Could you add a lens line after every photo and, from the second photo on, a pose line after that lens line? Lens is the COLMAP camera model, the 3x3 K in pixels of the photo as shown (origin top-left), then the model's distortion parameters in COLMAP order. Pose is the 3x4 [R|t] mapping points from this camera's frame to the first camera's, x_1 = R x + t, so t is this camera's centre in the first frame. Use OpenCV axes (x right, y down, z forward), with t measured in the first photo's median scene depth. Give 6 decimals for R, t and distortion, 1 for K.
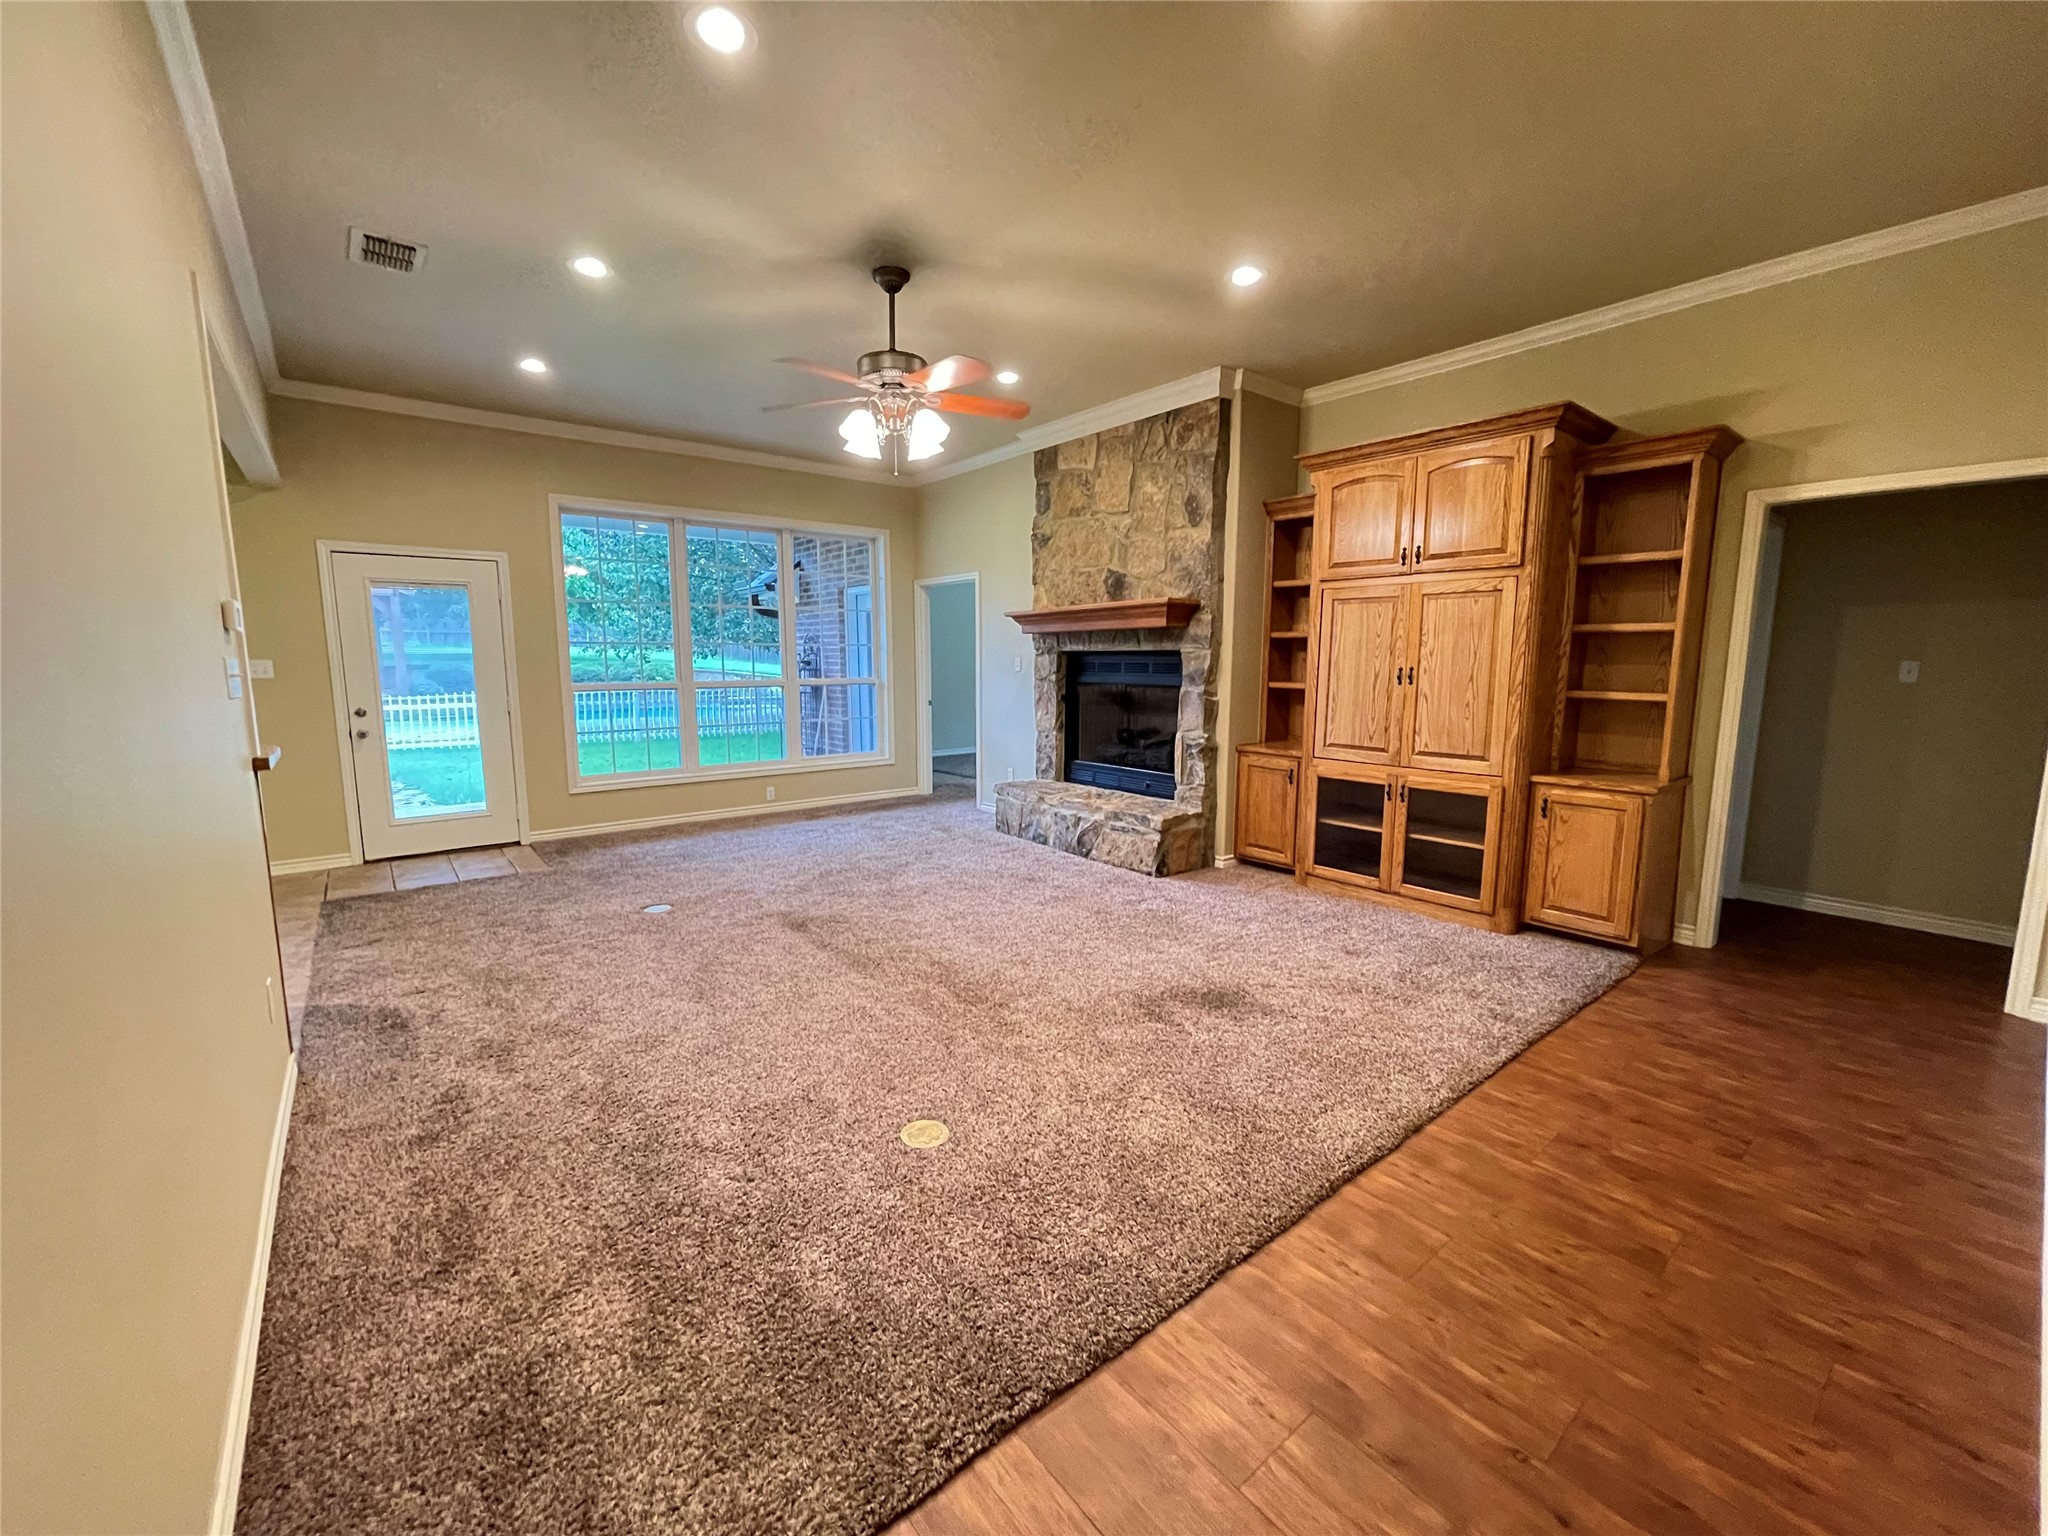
lens RADIAL K [[825.1, 0, 1006.5], [0, 825.1, 769.8], [0, 0, 1]] dist [-0.003385, 0.000917]
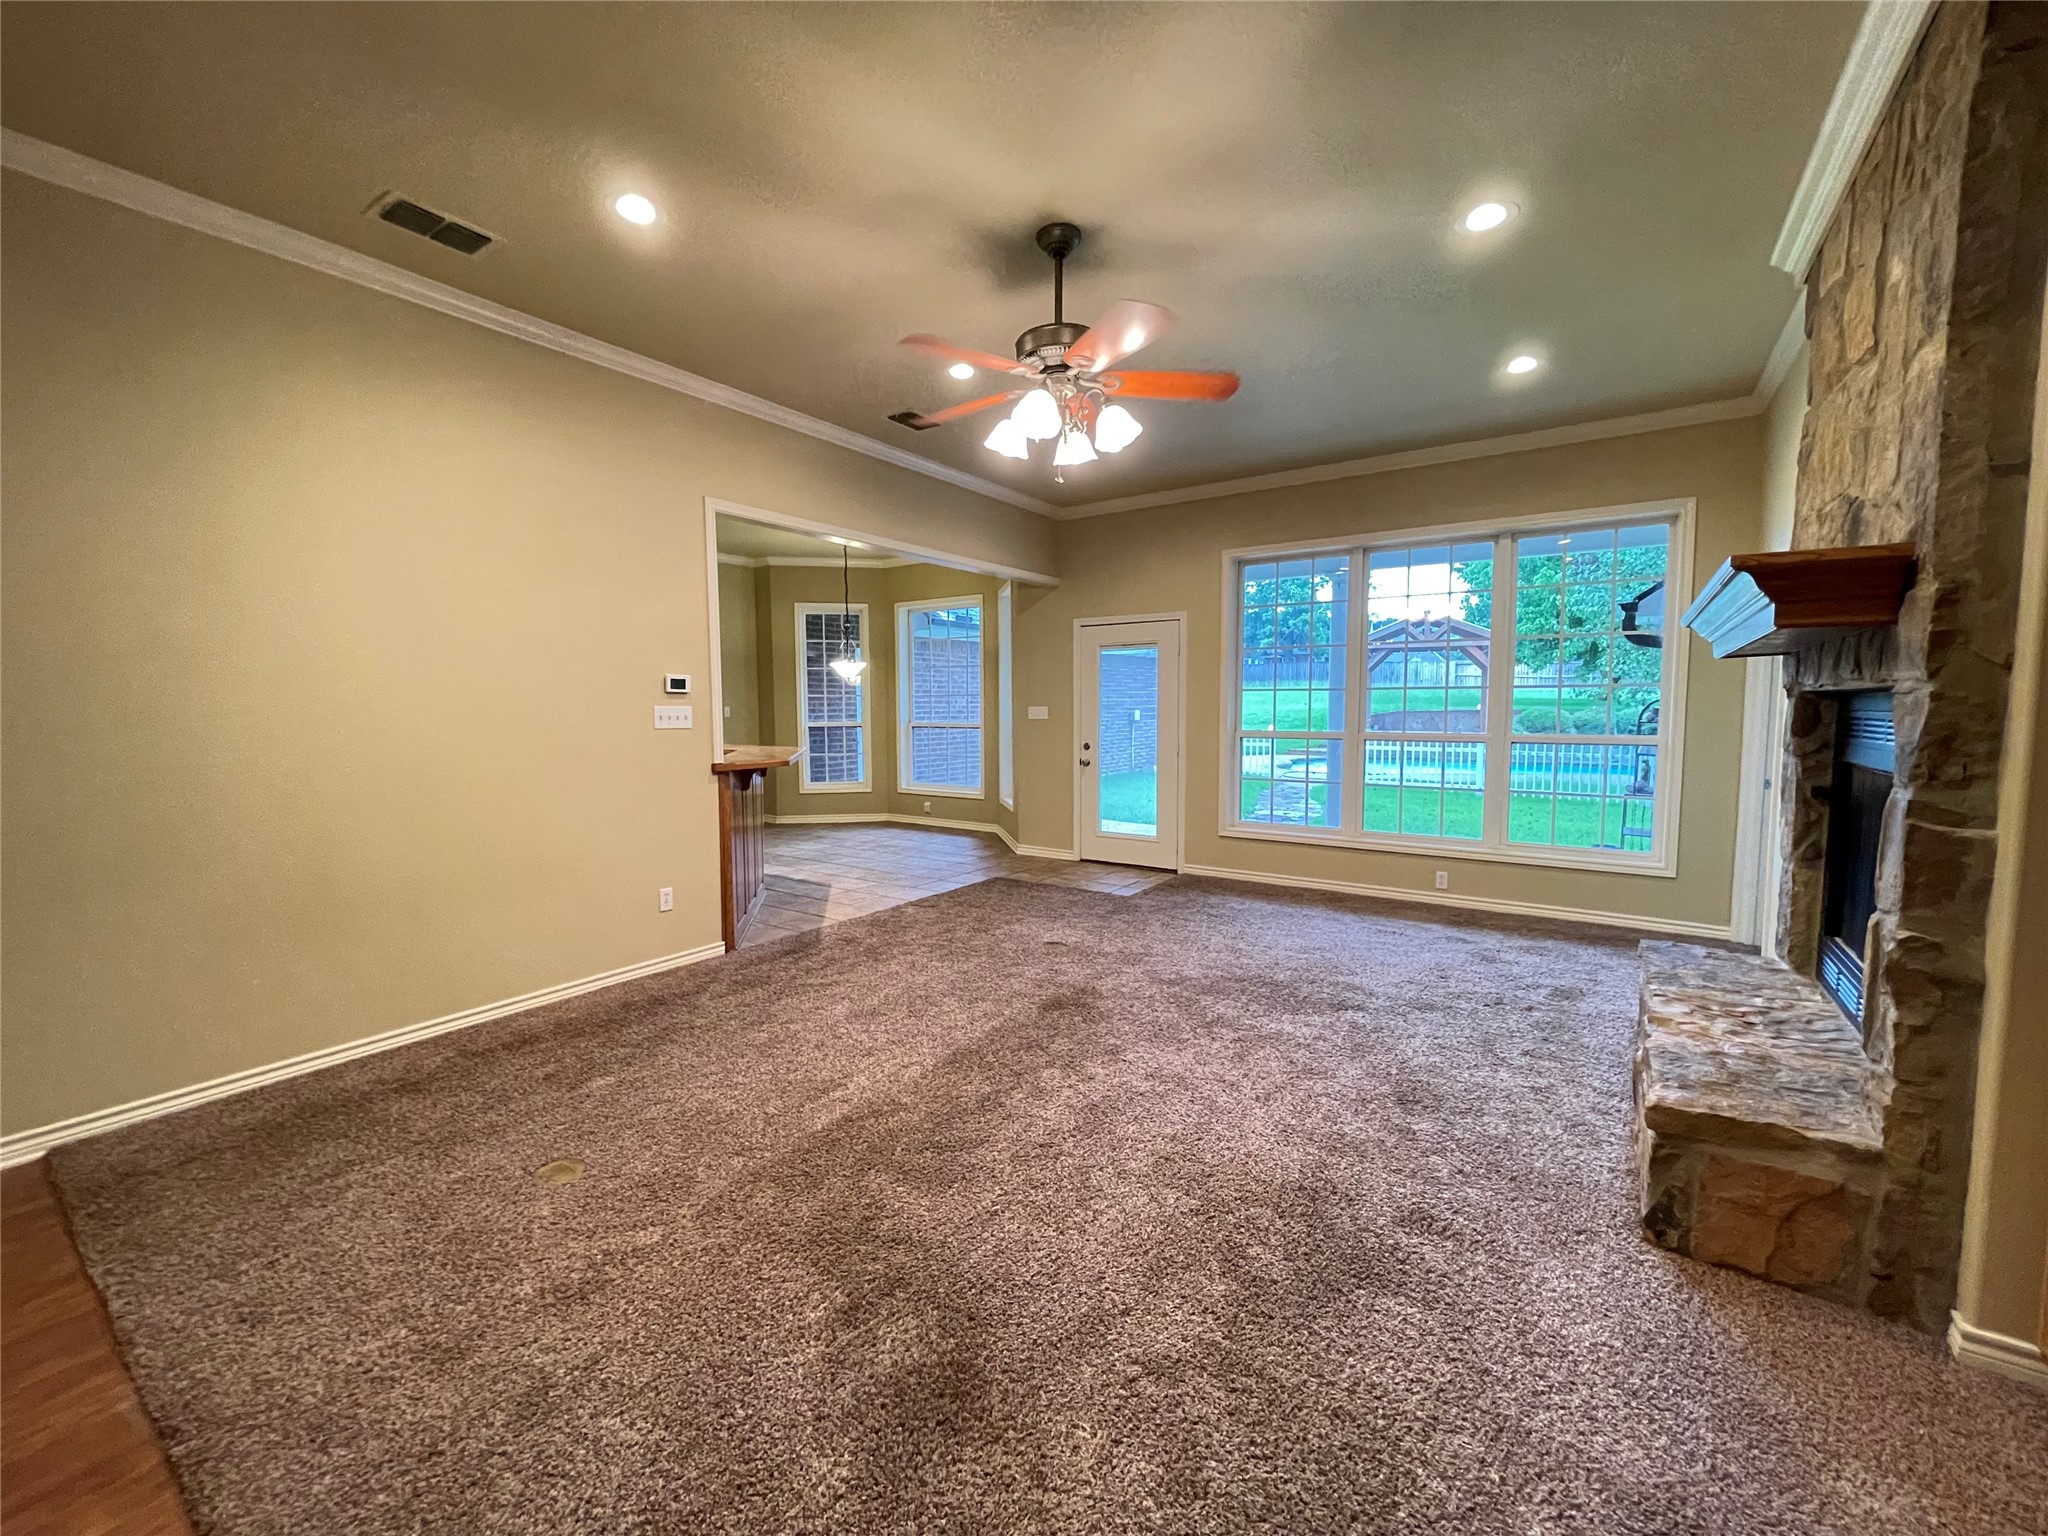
lens RADIAL K [[825.1, 0, 1024.8], [0, 825.1, 759.6], [0, 0, 1]] dist [-0.003385, 0.000917]
pose [[0.287630, 0.065170, -0.955522, 0.449742], [-0.127575, 0.991399, 0.029215, -0.075148], [0.949207, 0.113497, 0.293470, 0.537216]]
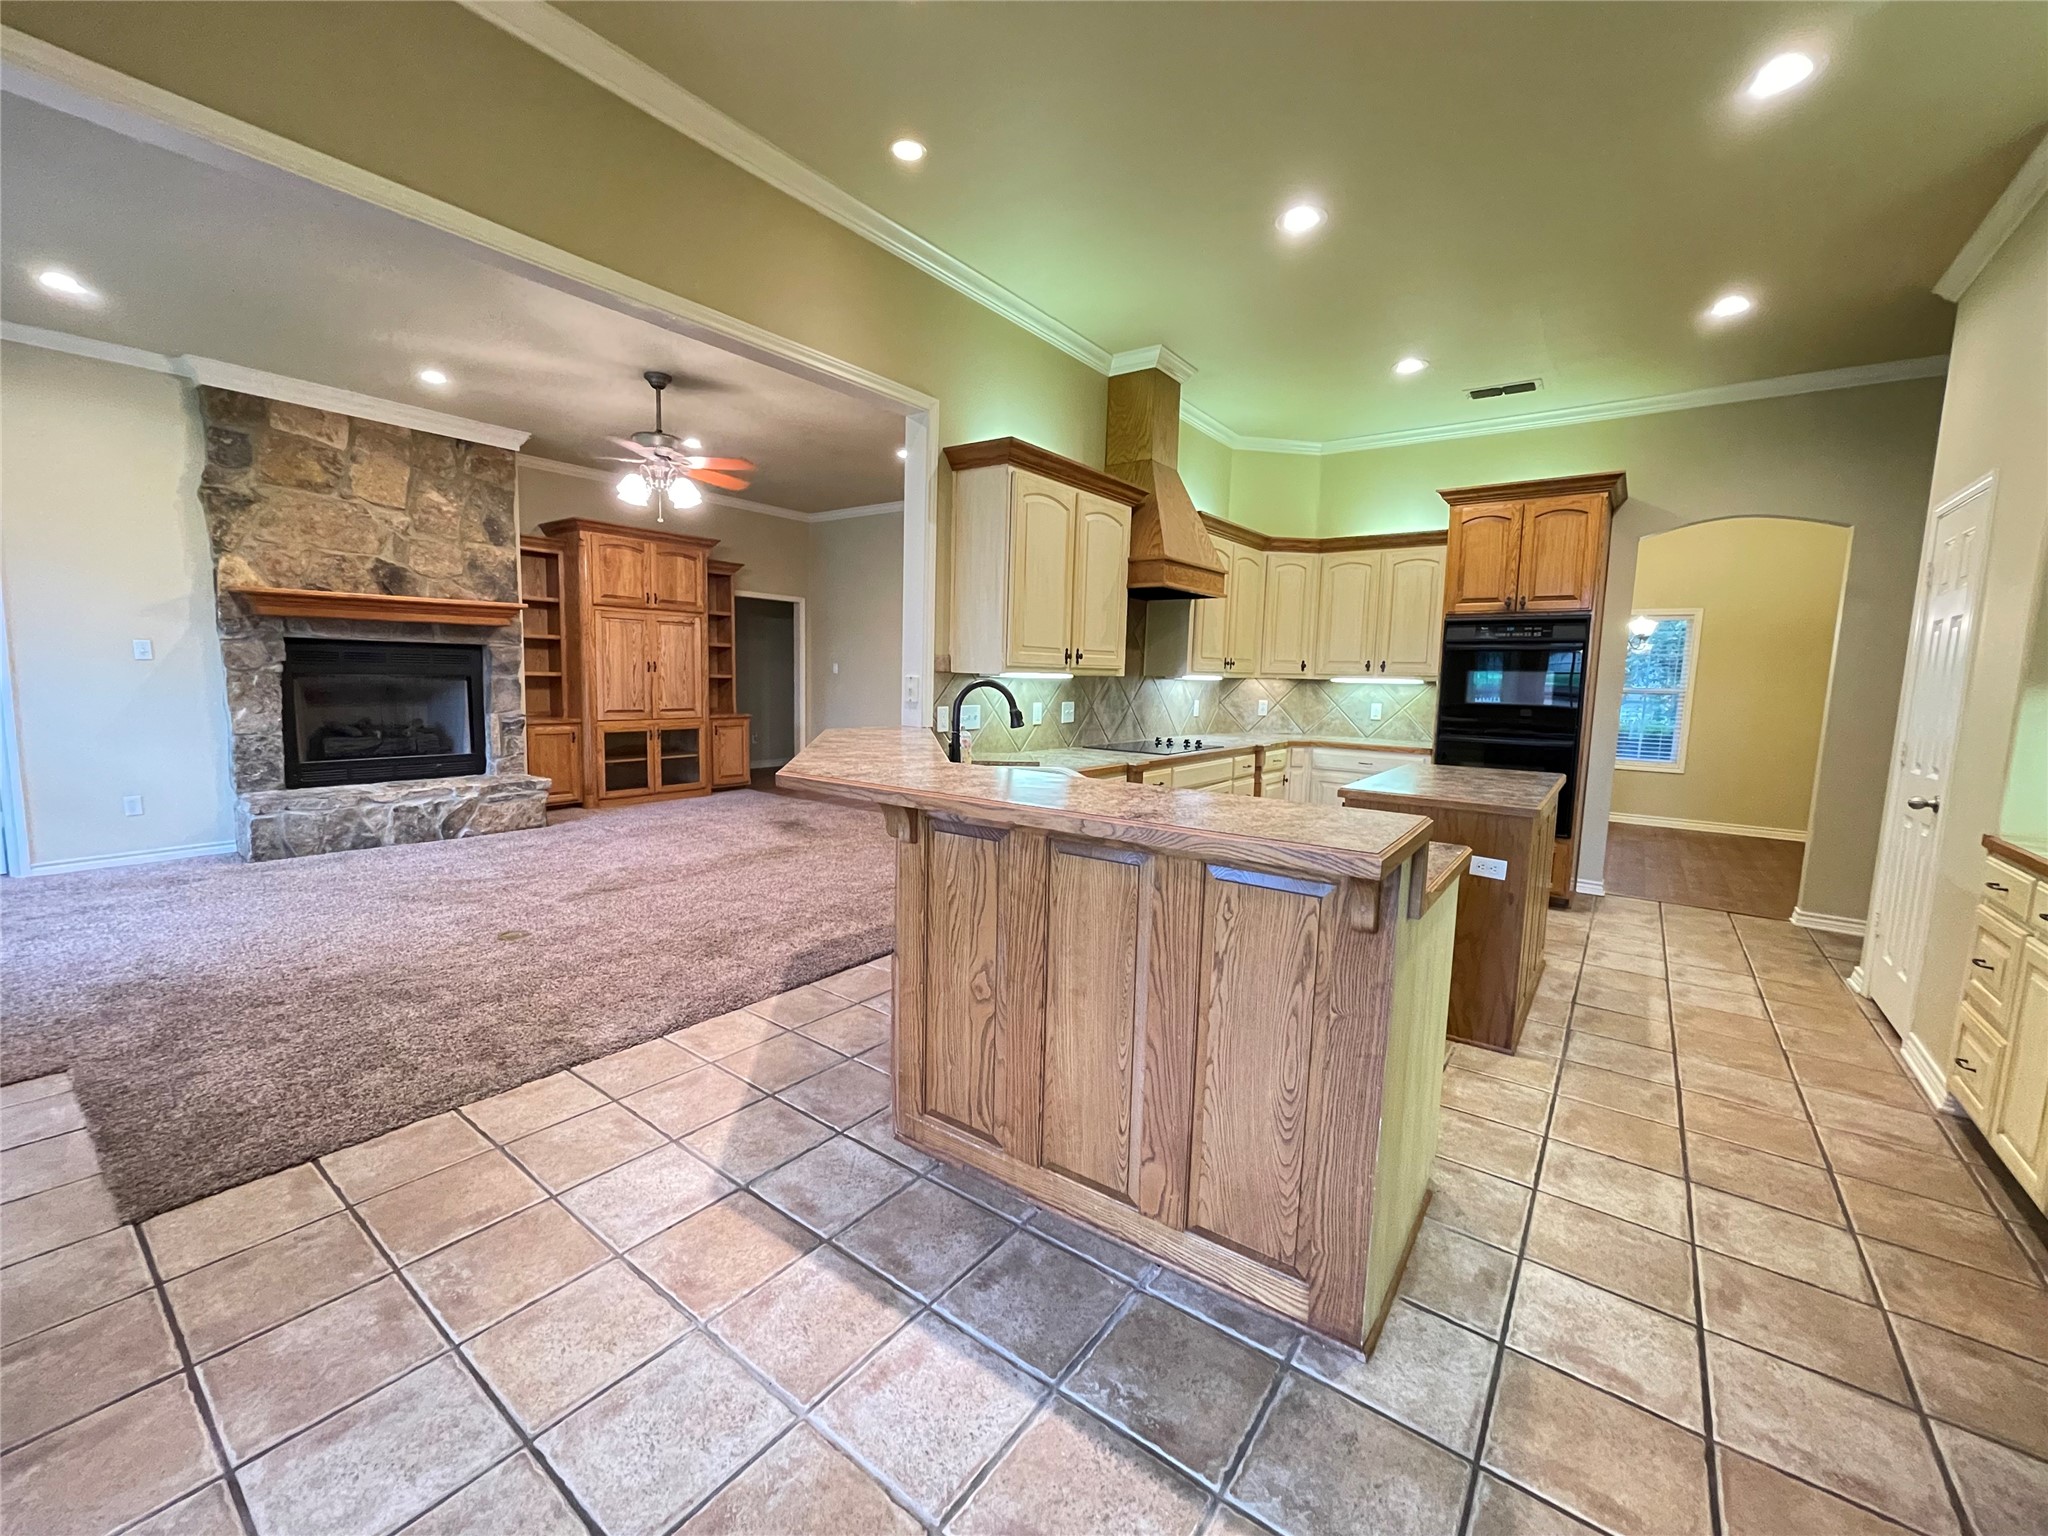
lens RADIAL K [[825.1, 0, 1018.2], [0, 825.1, 763.1], [0, 0, 1]] dist [-0.003385, 0.000917]
pose [[-0.250679, -0.114206, 0.961310, -1.147696], [0.105295, 0.983909, 0.144349, -0.068271], [-0.962327, 0.137406, -0.234620, 0.566986]]
